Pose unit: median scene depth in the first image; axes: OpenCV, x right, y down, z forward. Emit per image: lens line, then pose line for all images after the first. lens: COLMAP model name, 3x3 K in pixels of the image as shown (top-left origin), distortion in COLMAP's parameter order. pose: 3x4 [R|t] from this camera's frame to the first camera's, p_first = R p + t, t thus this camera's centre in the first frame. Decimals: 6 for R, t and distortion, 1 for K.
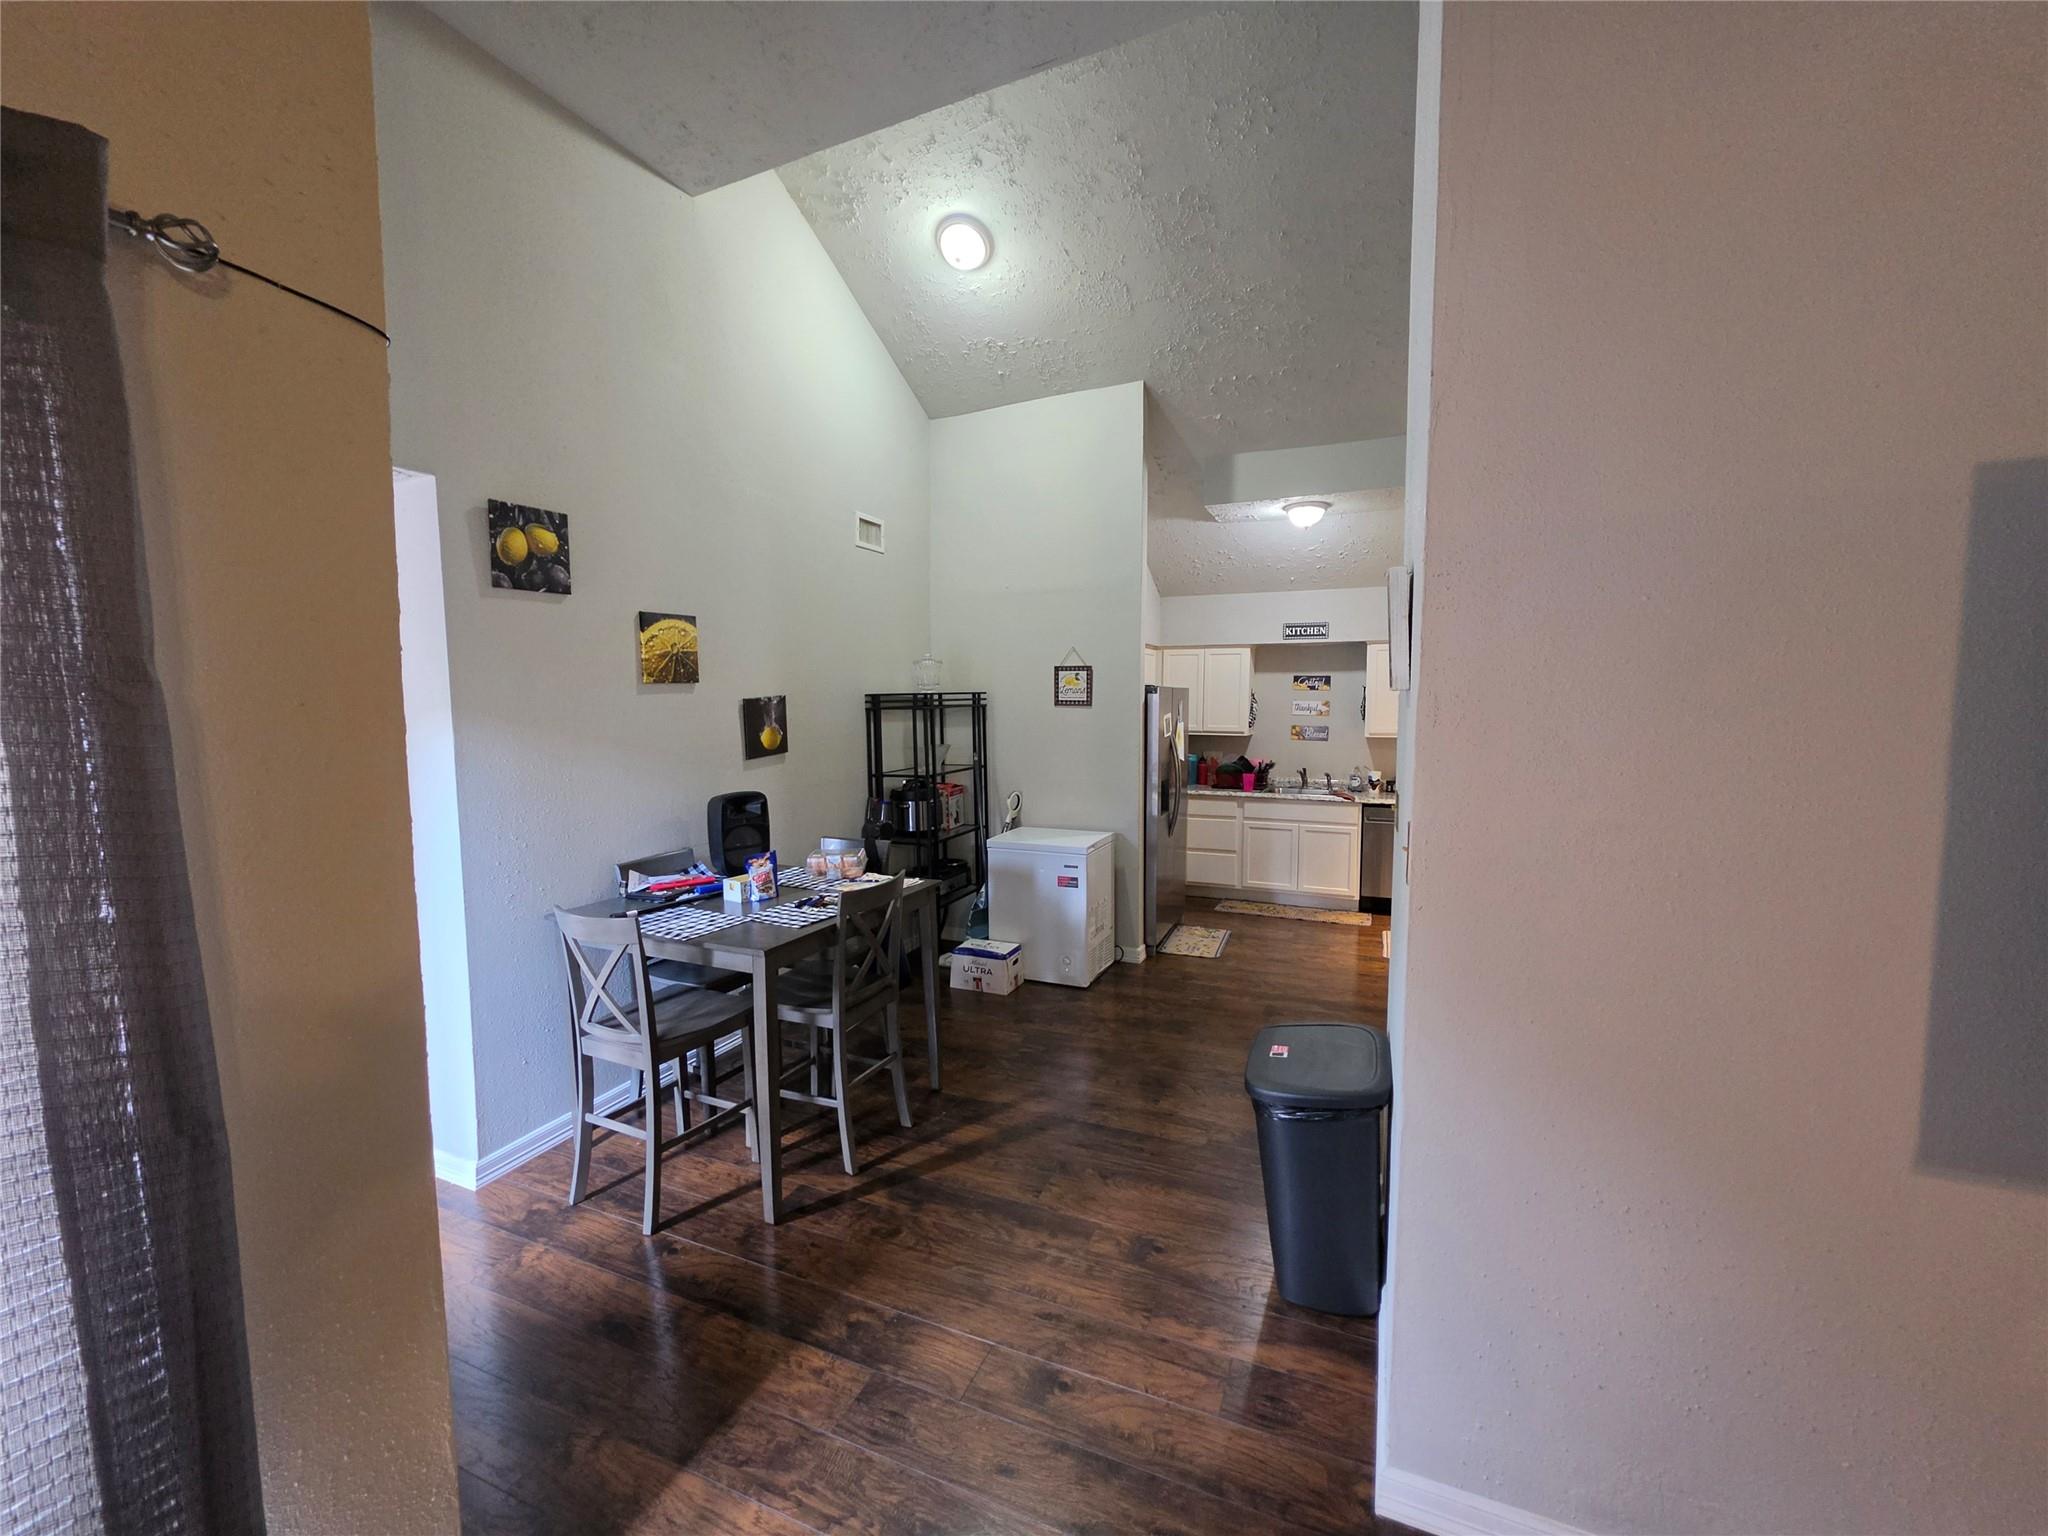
lens RADIAL K [[822.0, 0, 1019.0], [0, 822.0, 765.4], [0, 0, 1]] dist [-0.006191, 0.000356]
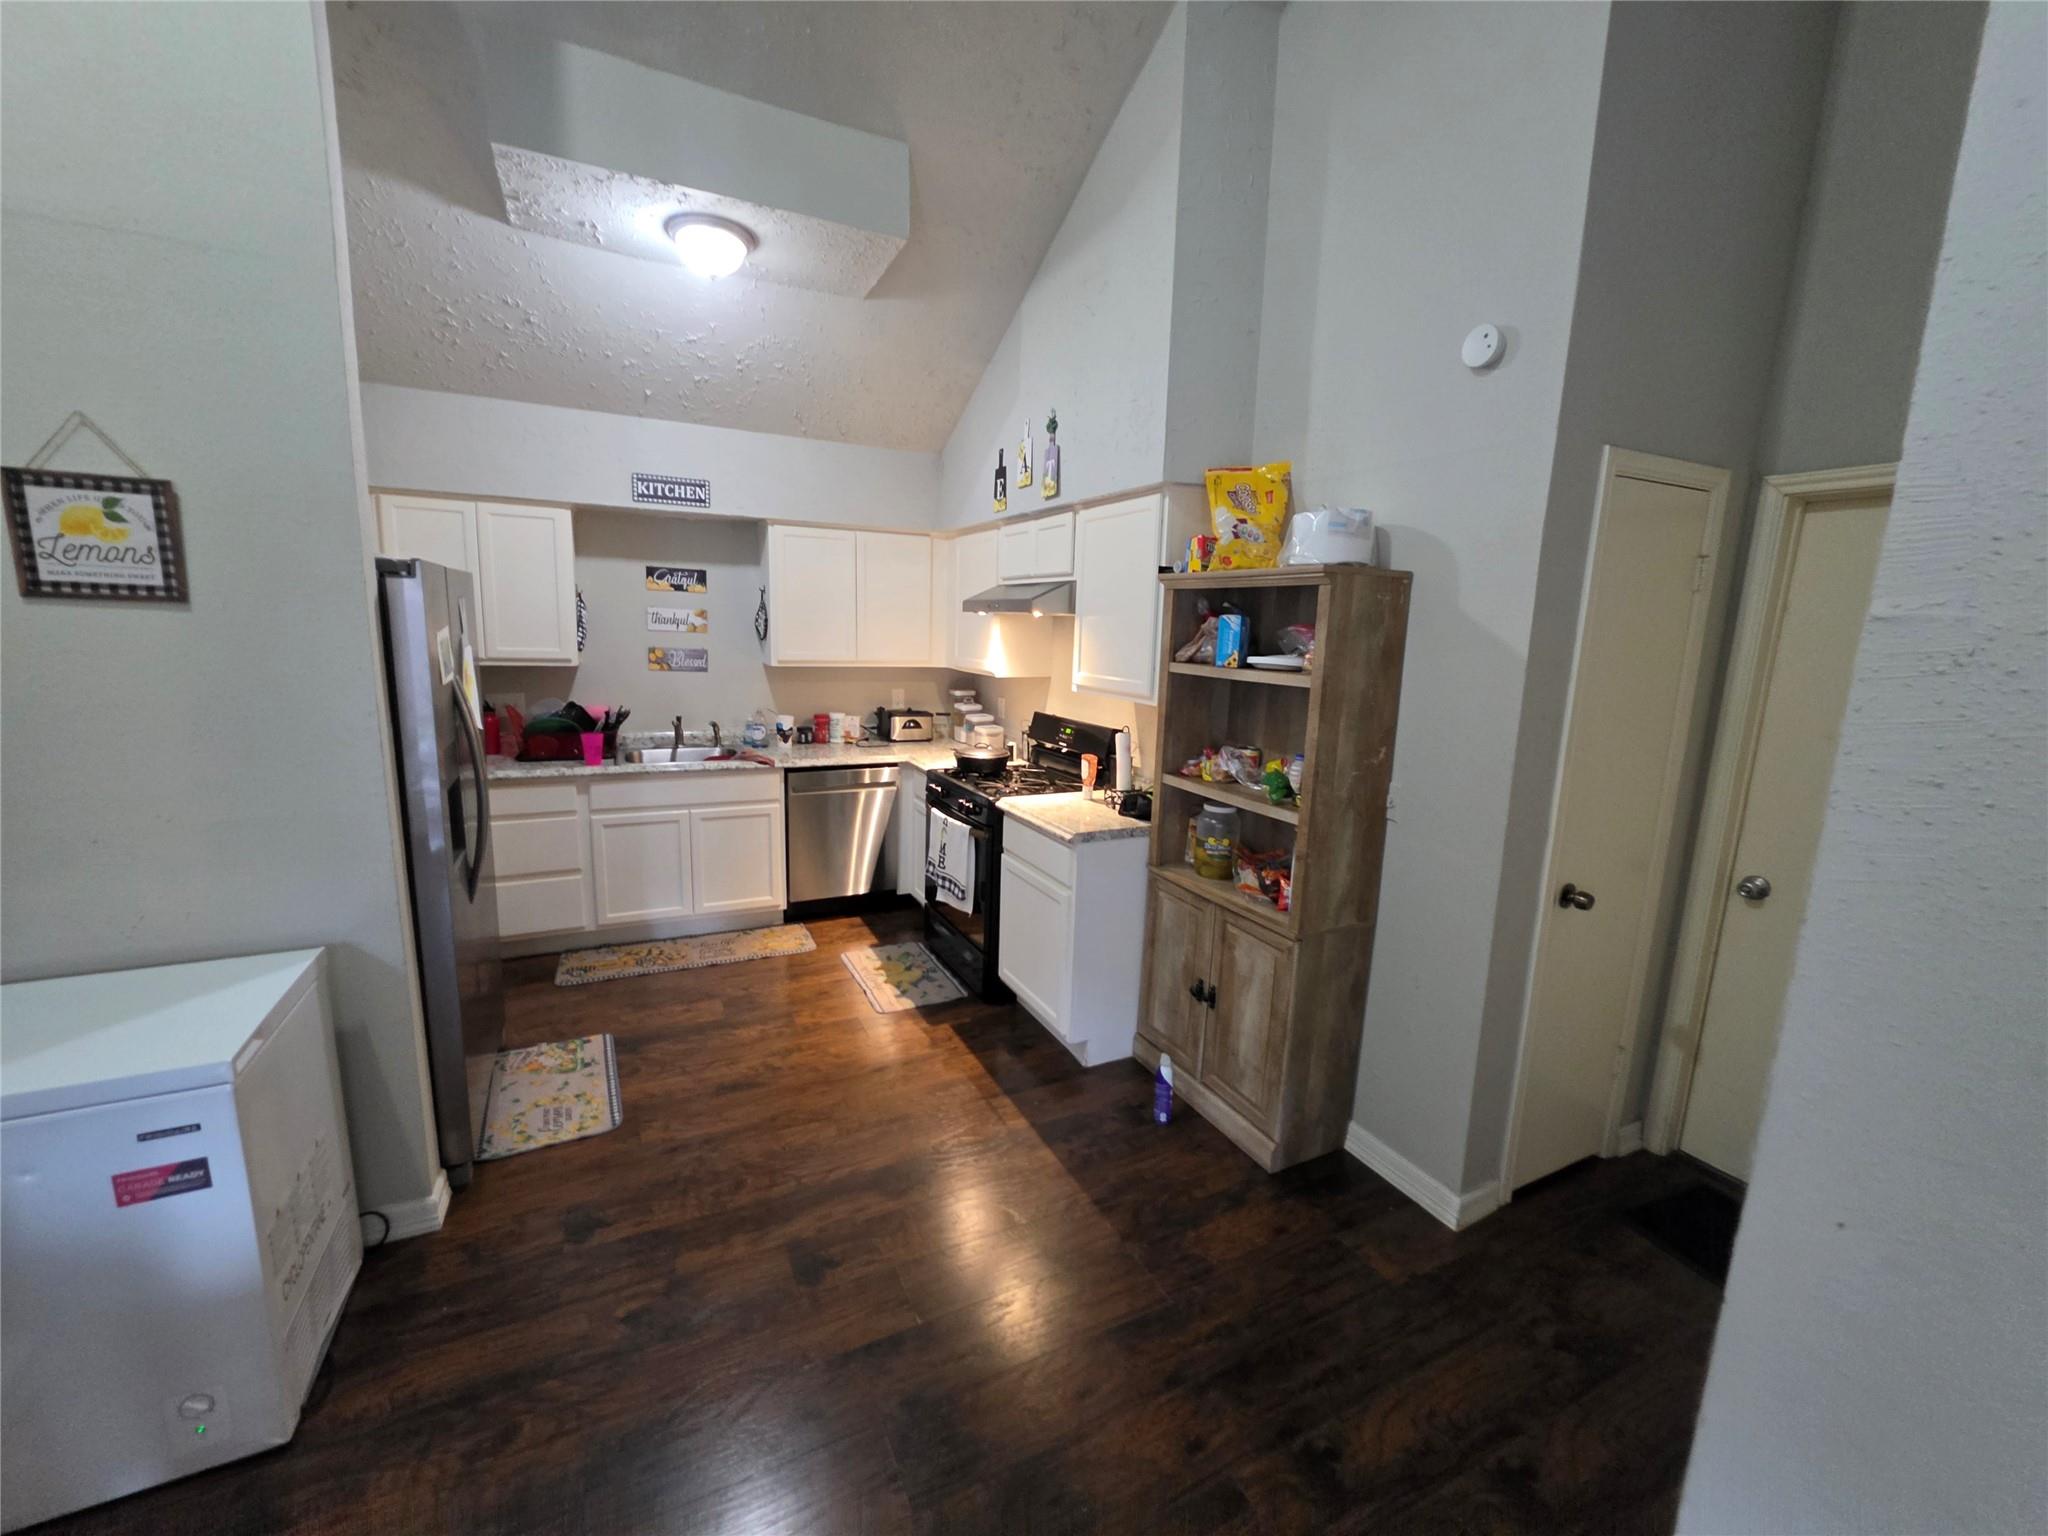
lens RADIAL K [[819.9, 0, 1018.6], [0, 819.9, 763.8], [0, 0, 1]] dist [-0.002887, -0.000065]
pose [[0.647049, -0.108200, 0.754732, 0.049811], [0.027521, 0.992549, 0.118699, -0.038131], [-0.761952, -0.056033, 0.645205, 0.532280]]
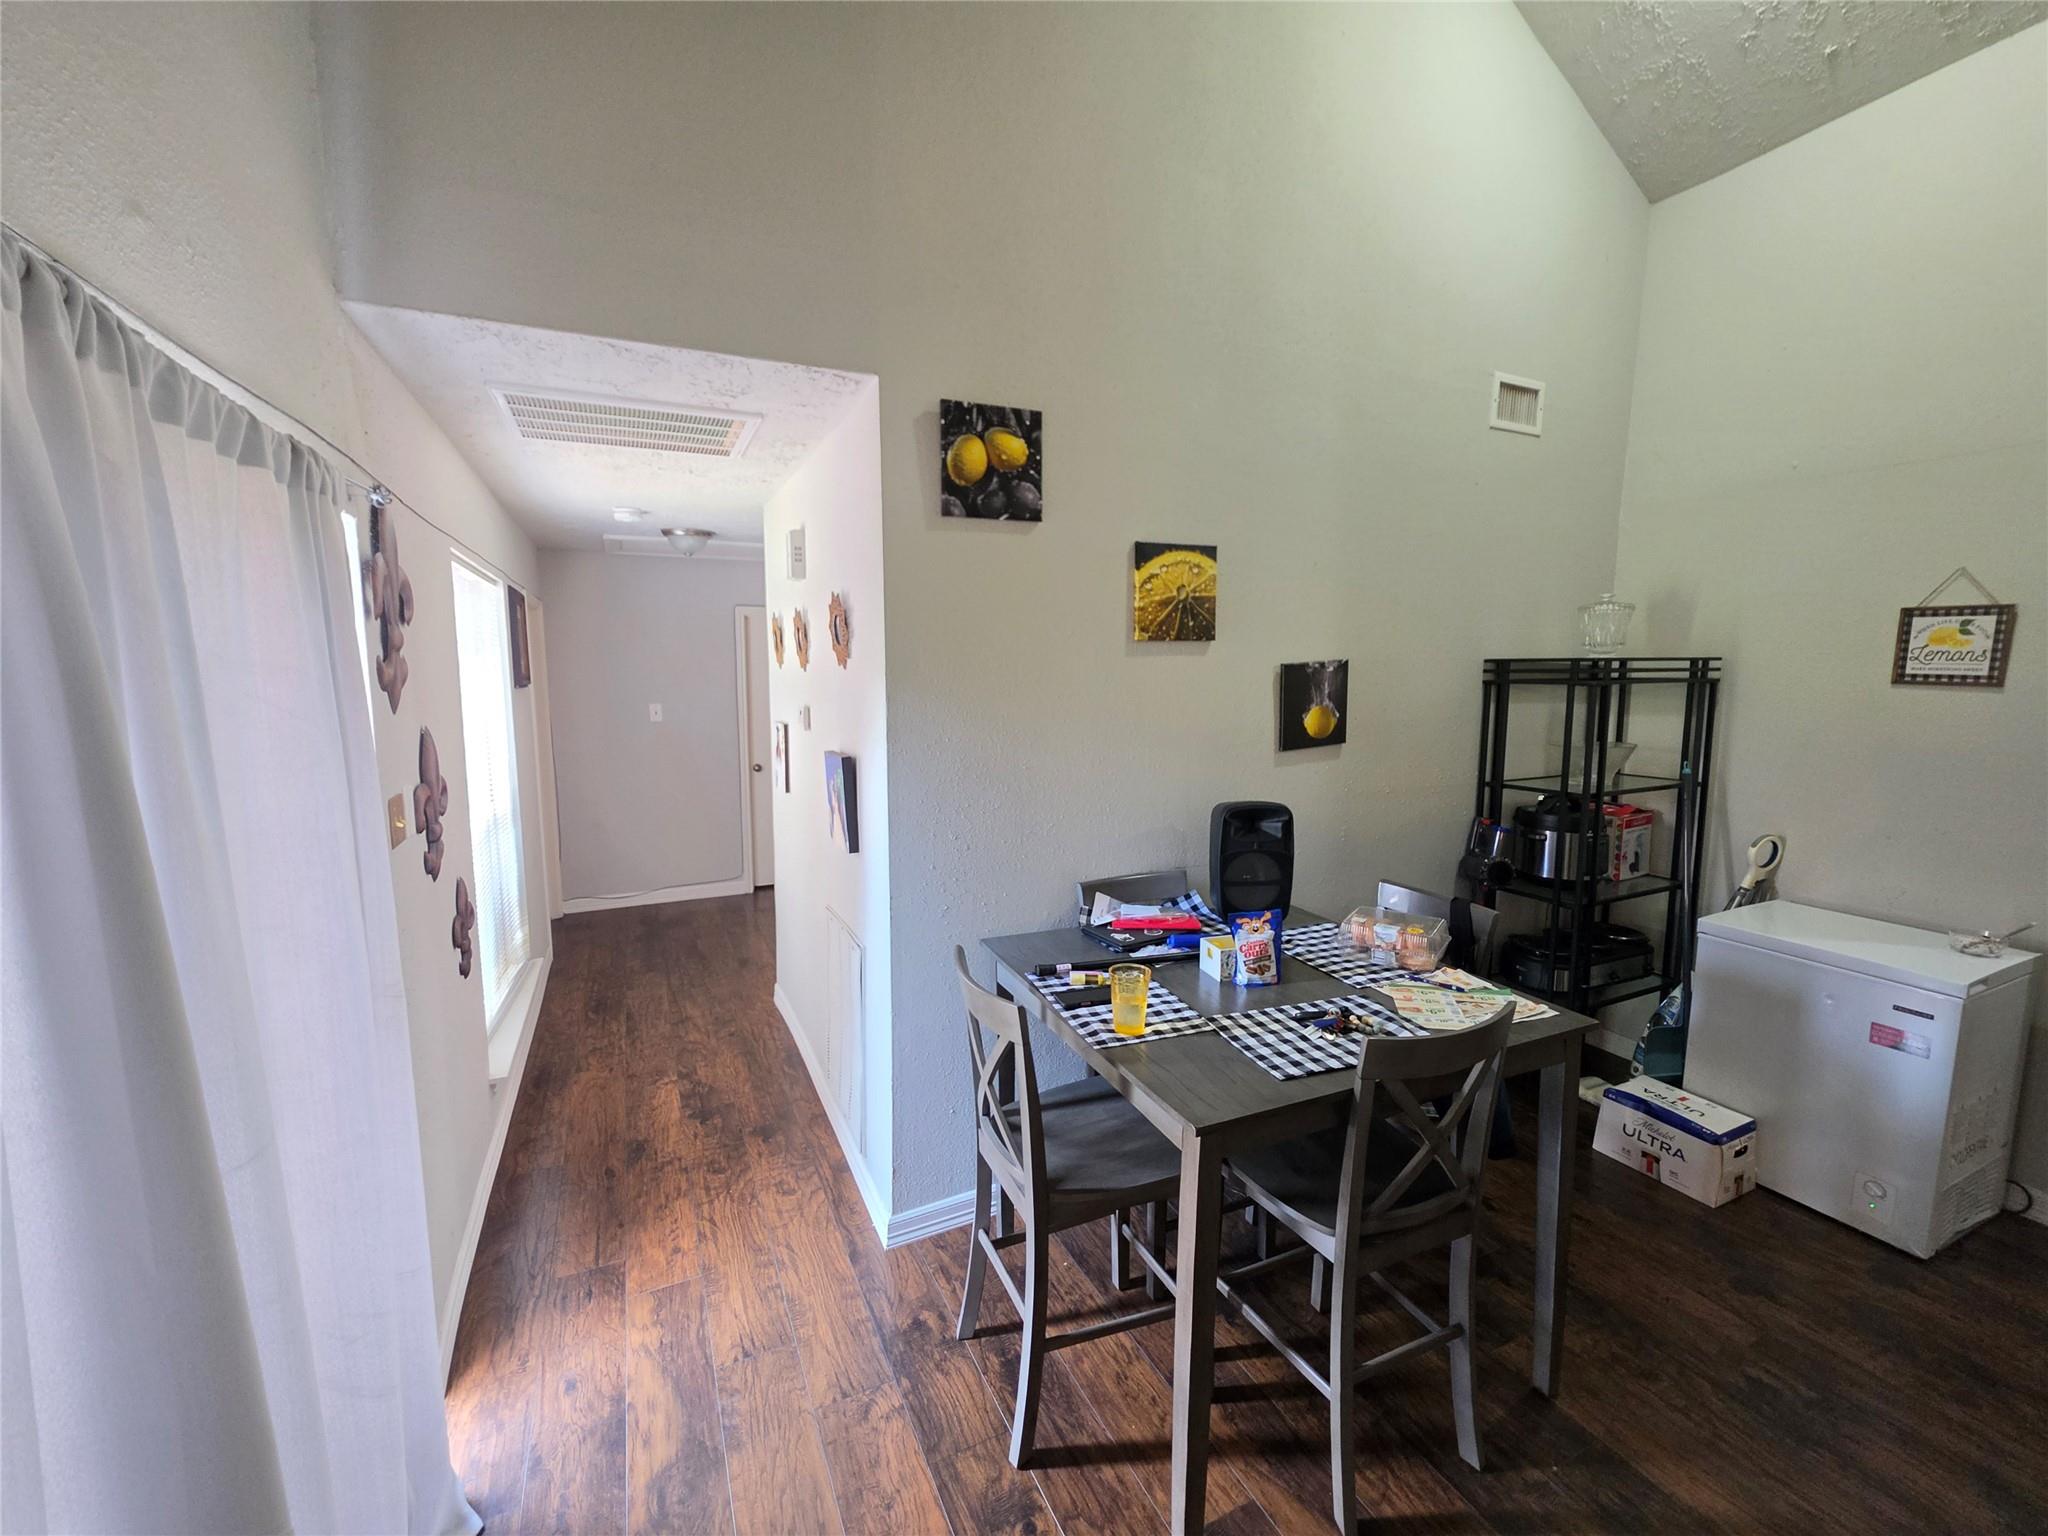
lens RADIAL K [[822.0, 0, 1019.0], [0, 822.0, 765.4], [0, 0, 1]] dist [-0.006191, 0.000356]
pose [[0.753598, 0.089902, -0.651159, -0.033414], [-0.063108, 0.995922, 0.064467, -0.020950], [0.654299, -0.007489, 0.756199, 0.259647]]
